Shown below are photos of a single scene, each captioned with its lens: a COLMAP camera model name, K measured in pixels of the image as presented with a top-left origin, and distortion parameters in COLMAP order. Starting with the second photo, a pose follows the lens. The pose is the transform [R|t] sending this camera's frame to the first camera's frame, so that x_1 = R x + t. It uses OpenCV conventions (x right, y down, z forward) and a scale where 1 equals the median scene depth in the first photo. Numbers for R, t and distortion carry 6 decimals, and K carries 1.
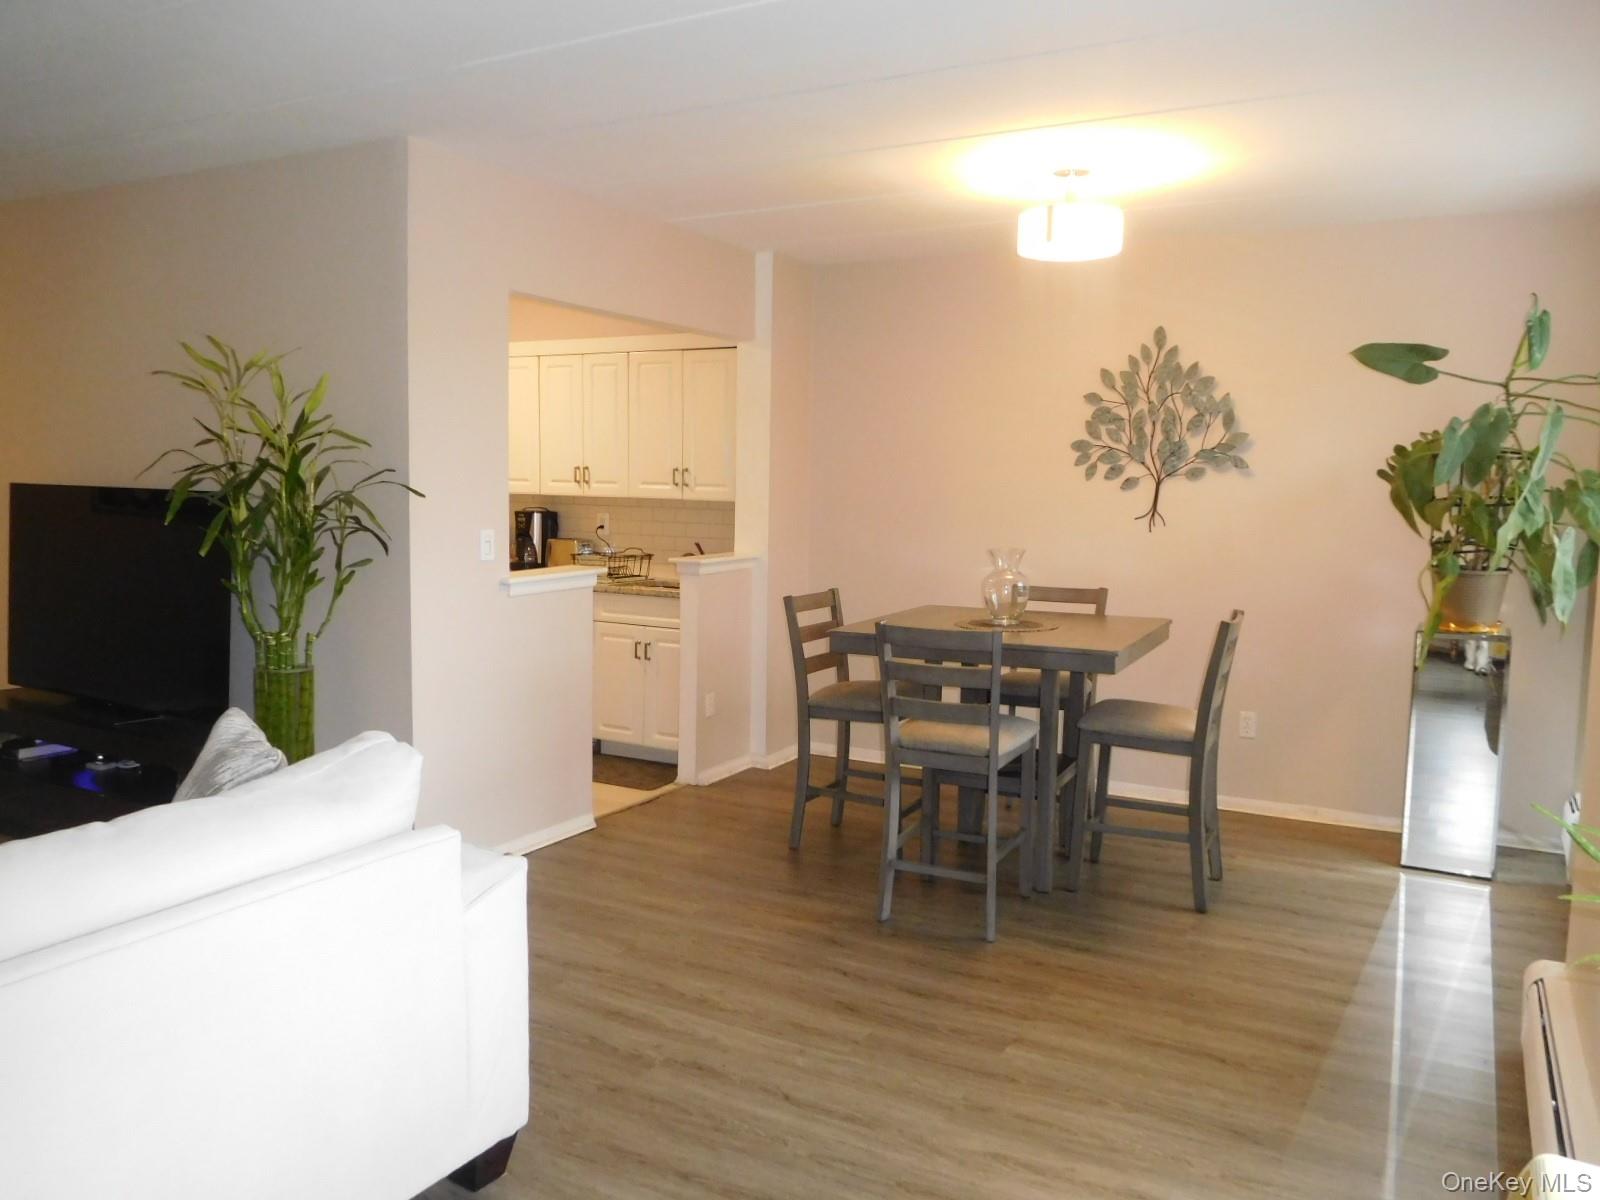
lens RADIAL K [[1174.4, 0, 800.1], [0, 1174.4, 619.7], [0, 0, 1]] dist [-0.023364, -0.001793]
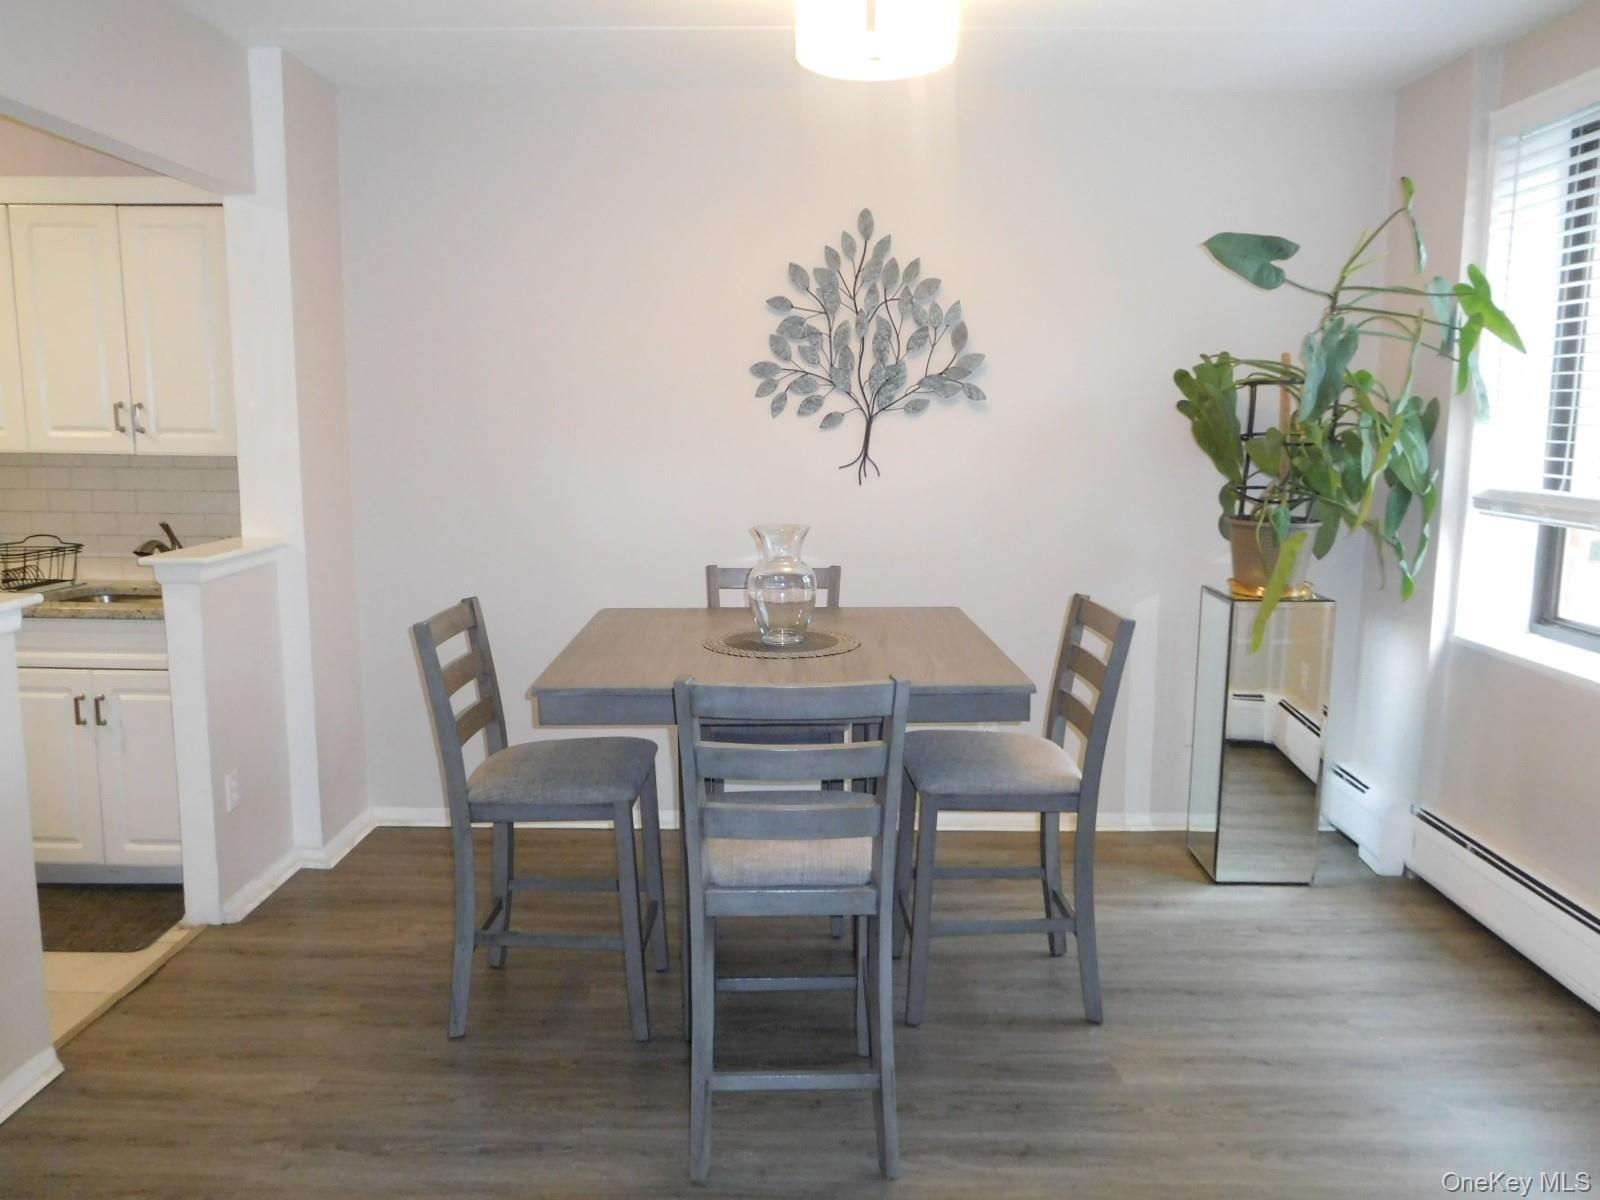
lens RADIAL K [[1174.4, 0, 800.1], [0, 1174.4, 619.7], [0, 0, 1]] dist [-0.023364, -0.001793]
pose [[0.882644, -0.085723, 0.462159, -0.094704], [0.061799, 0.995858, 0.066690, -0.041002], [-0.465961, -0.030302, 0.884286, 0.343803]]
